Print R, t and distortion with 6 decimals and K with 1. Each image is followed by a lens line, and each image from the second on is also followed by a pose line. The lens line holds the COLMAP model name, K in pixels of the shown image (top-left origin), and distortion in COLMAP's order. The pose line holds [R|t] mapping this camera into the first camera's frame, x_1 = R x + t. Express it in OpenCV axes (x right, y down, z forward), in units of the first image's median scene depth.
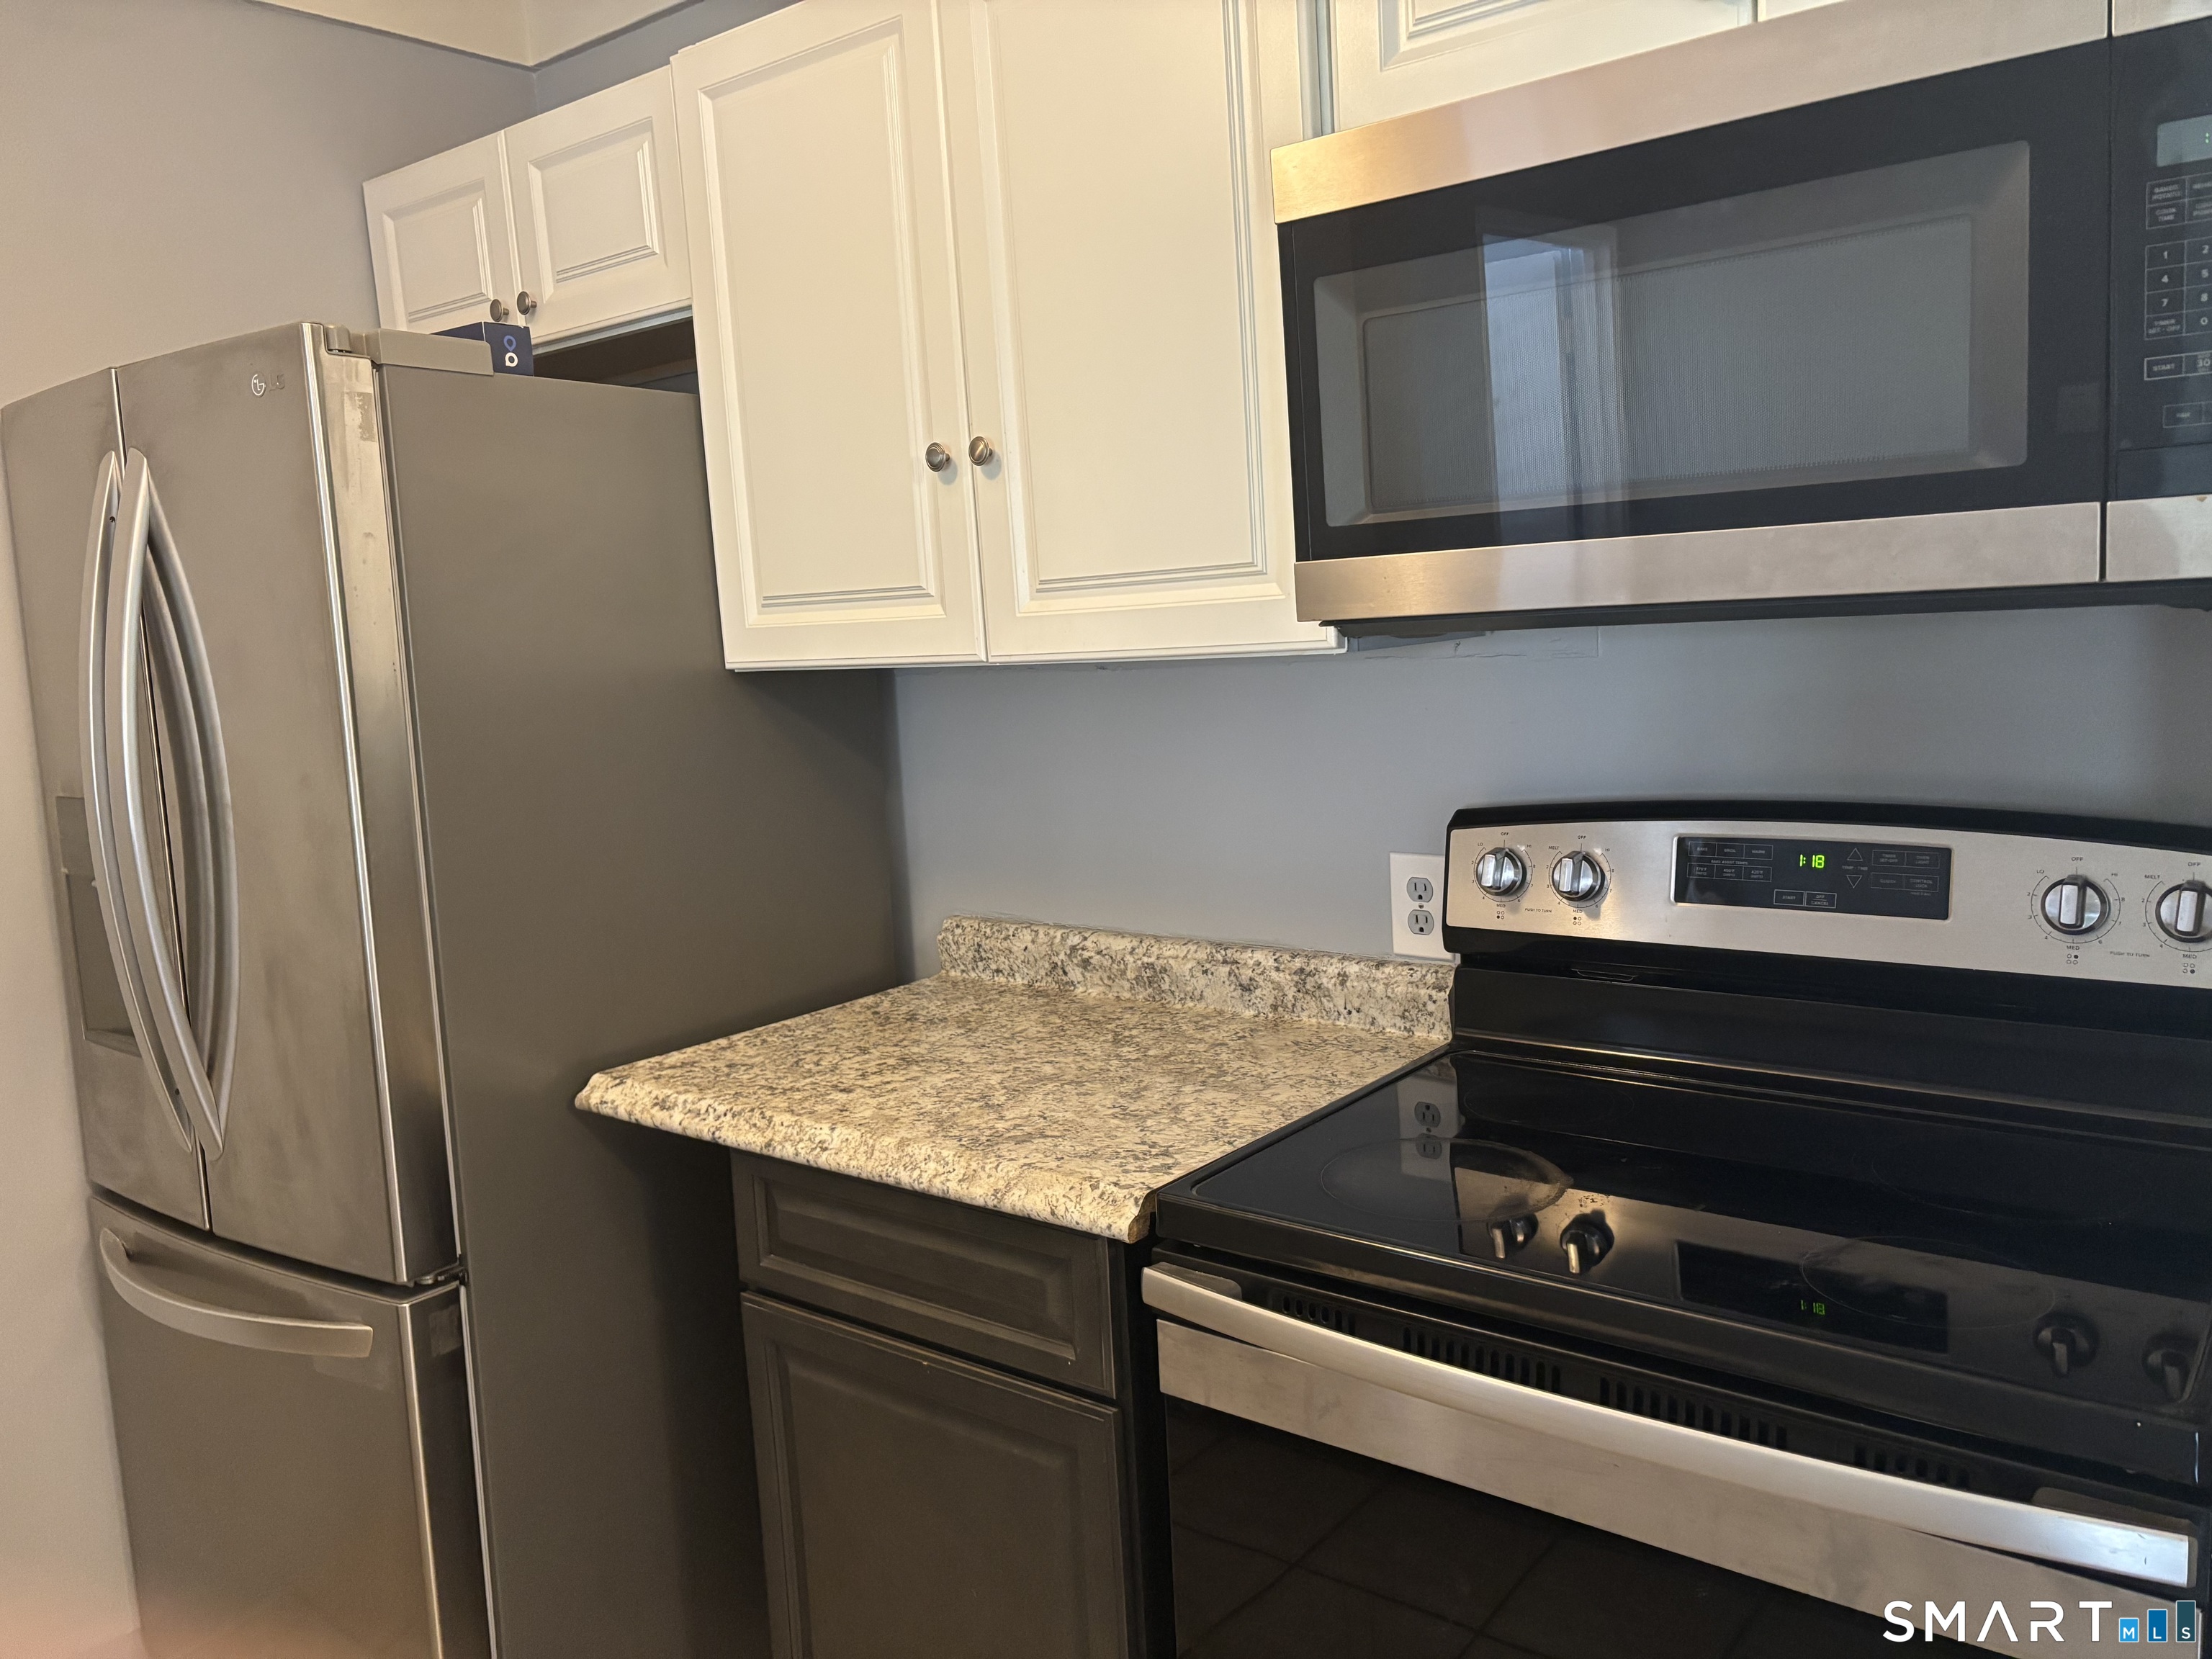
lens RADIAL K [[1655.5, 0, 1099.2], [0, 1655.5, 824.5], [0, 0, 1]] dist [0.047632, -0.043028]
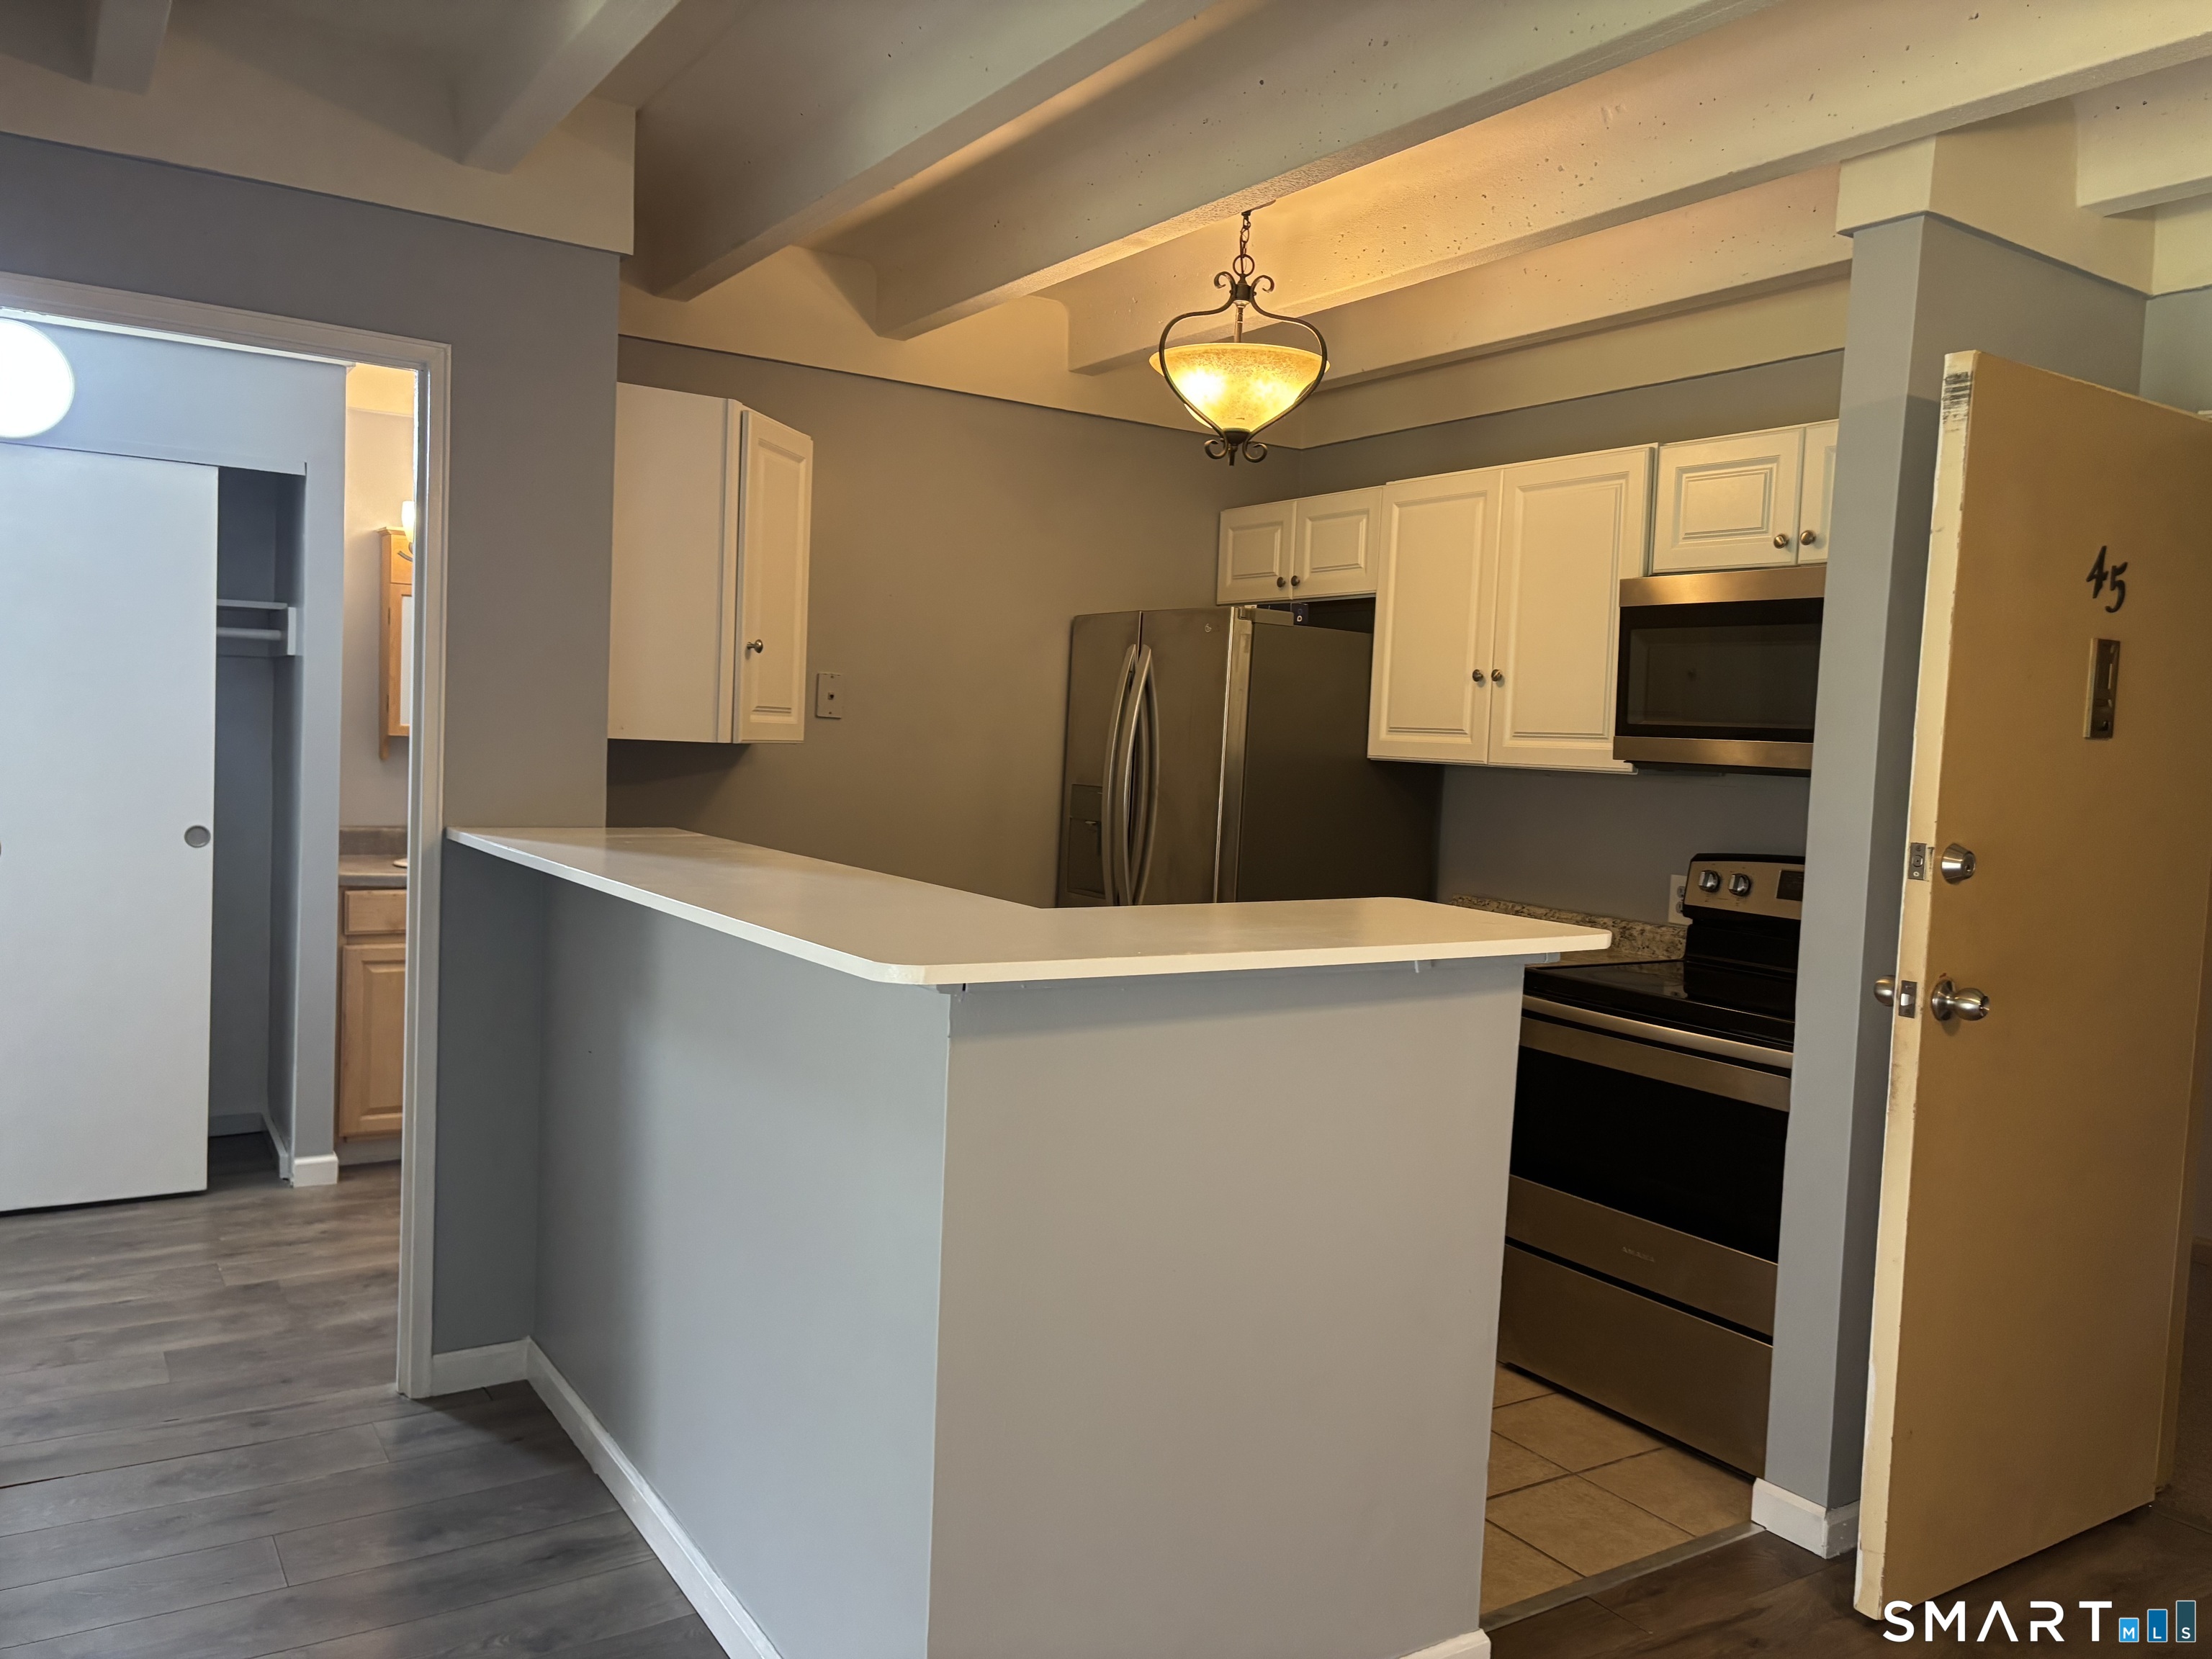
lens RADIAL K [[1655.5, 0, 1113.6], [0, 1655.5, 851.1], [0, 0, 1]] dist [0.047632, -0.043028]
pose [[0.943109, 0.117861, -0.310893, 0.175515], [-0.134854, 0.990293, -0.033662, 0.170085], [0.303908, 0.073672, 0.949849, -1.356963]]
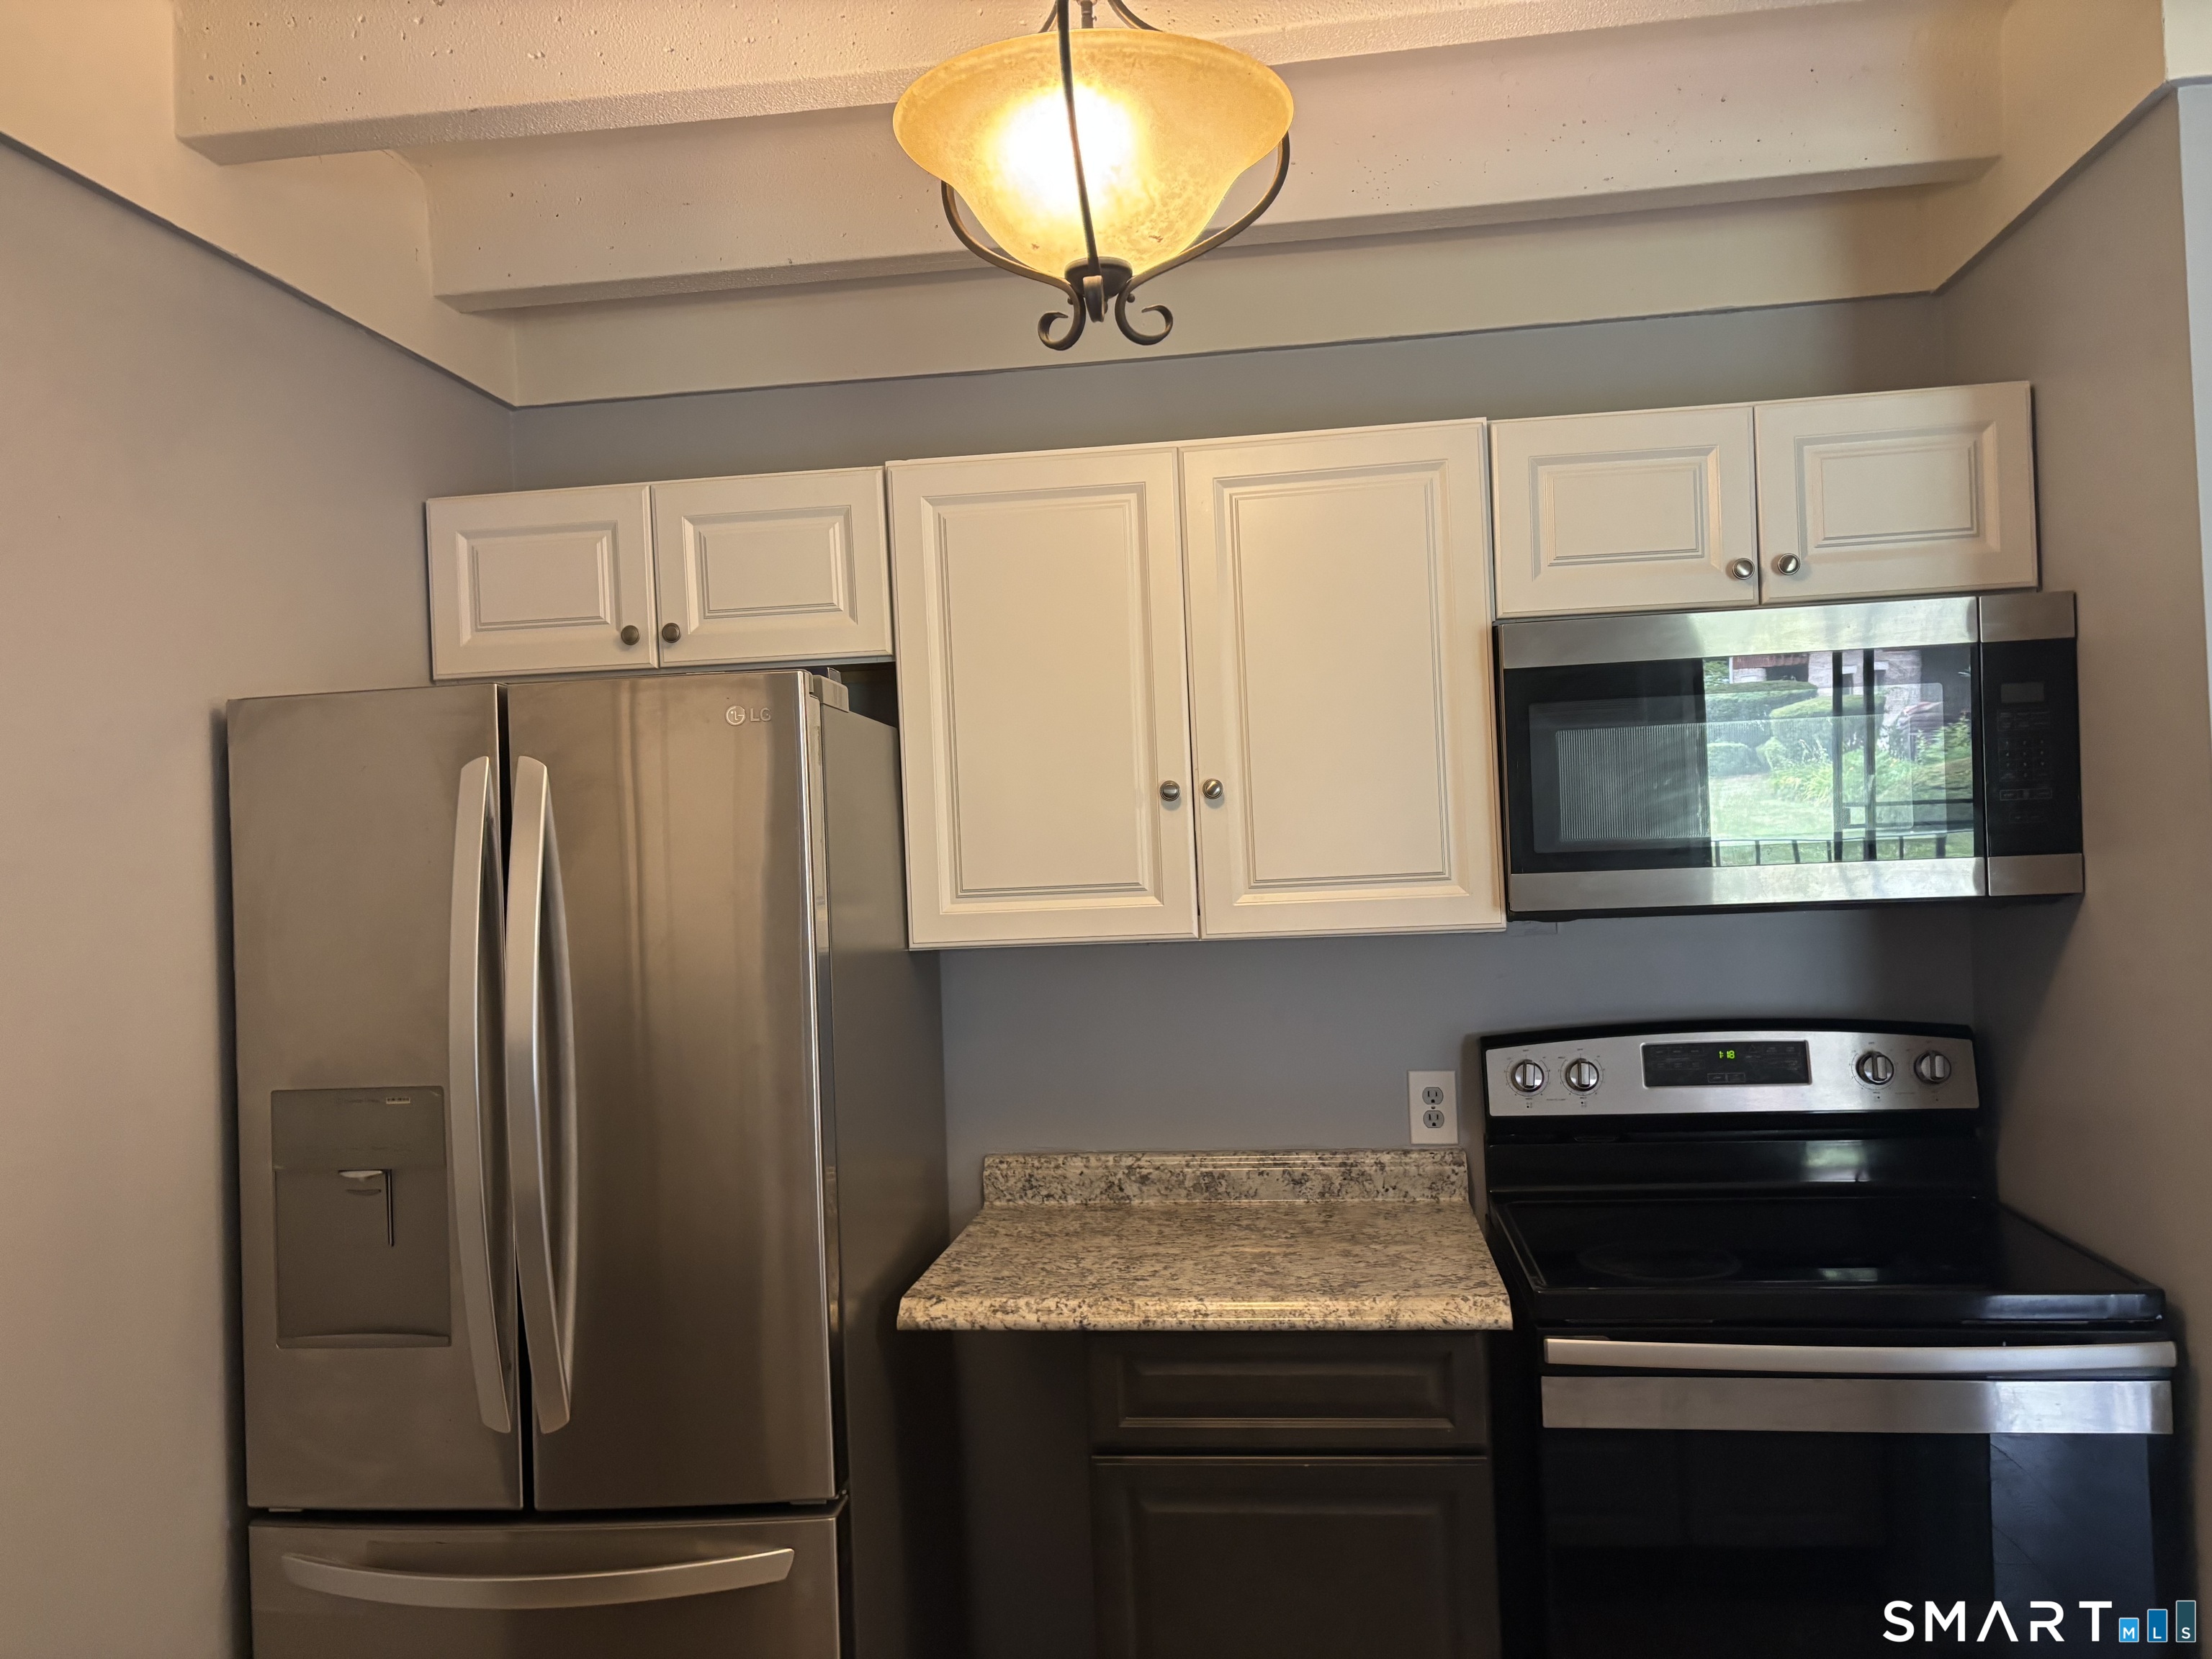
lens RADIAL K [[1655.5, 0, 1101.6], [0, 1655.5, 821.1], [0, 0, 1]] dist [0.047632, -0.043028]
pose [[0.862739, 0.025696, 0.504996, -0.845488], [0.059253, 0.986690, -0.151433, 0.005735], [-0.502165, 0.160570, 0.849734, -0.120744]]
